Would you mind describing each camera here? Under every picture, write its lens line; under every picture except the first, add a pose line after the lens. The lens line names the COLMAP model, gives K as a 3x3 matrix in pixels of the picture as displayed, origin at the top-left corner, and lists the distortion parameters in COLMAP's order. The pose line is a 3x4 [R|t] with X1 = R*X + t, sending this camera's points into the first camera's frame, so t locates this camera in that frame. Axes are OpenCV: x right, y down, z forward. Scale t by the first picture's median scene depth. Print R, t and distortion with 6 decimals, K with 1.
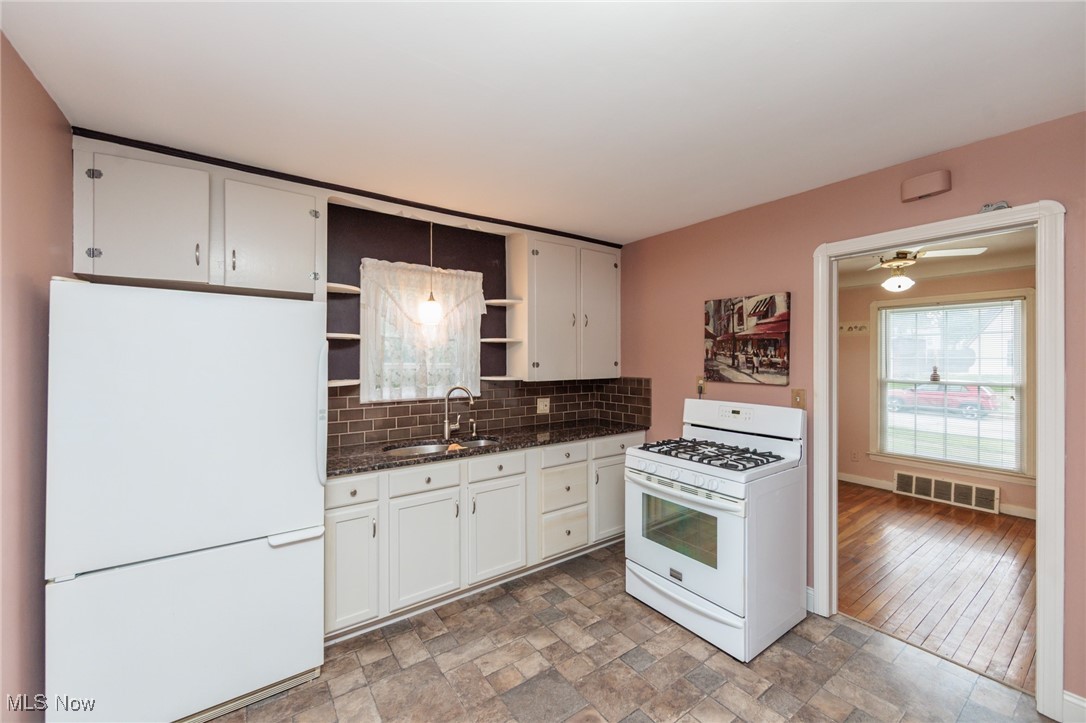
lens RADIAL K [[428.2, 0, 542.6], [0, 428.2, 359.3], [0, 0, 1]] dist [-0.000741, 0.000086]
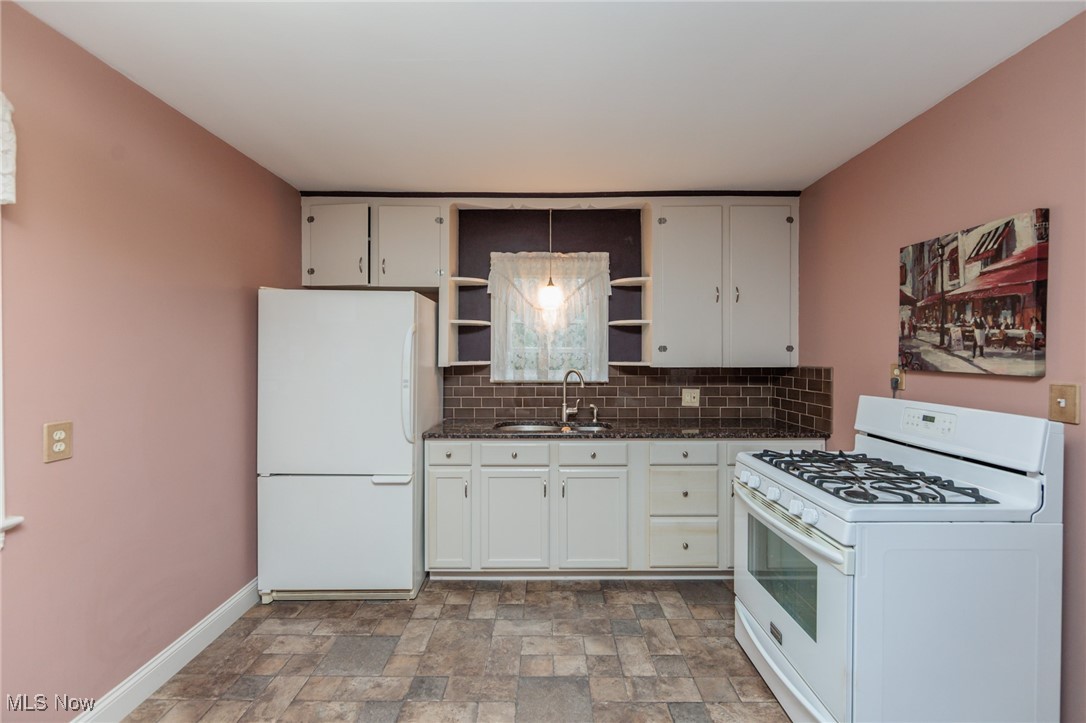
lens RADIAL K [[428.2, 0, 542.8], [0, 428.2, 360.0], [0, 0, 1]] dist [-0.000741, 0.000086]
pose [[0.812227, 0.008704, -0.583277, 0.349775], [-0.003124, 0.999939, 0.010571, 0.032517], [0.583334, -0.006764, 0.812204, 0.163720]]
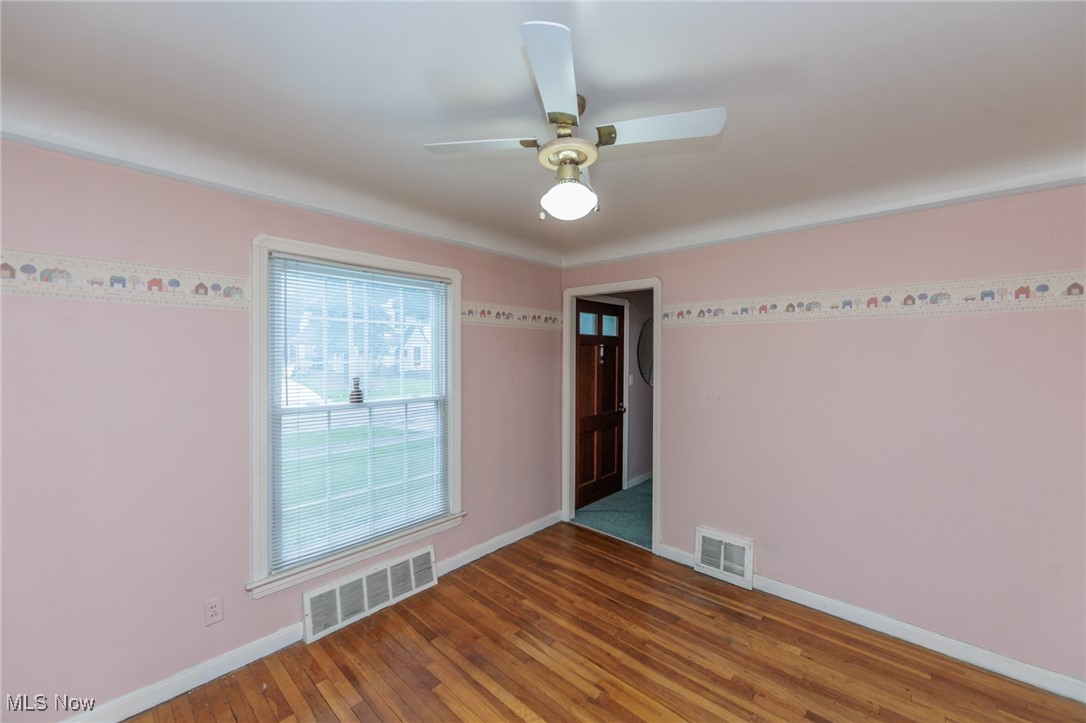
lens RADIAL K [[428.2, 0, 551.1], [0, 428.2, 356.9], [0, 0, 1]] dist [-0.000741, 0.000086]
pose [[-0.219993, -0.007532, 0.975472, 0.490978], [0.001096, 0.999968, 0.007968, -0.022045], [-0.975501, 0.002822, -0.219978, 1.402602]]
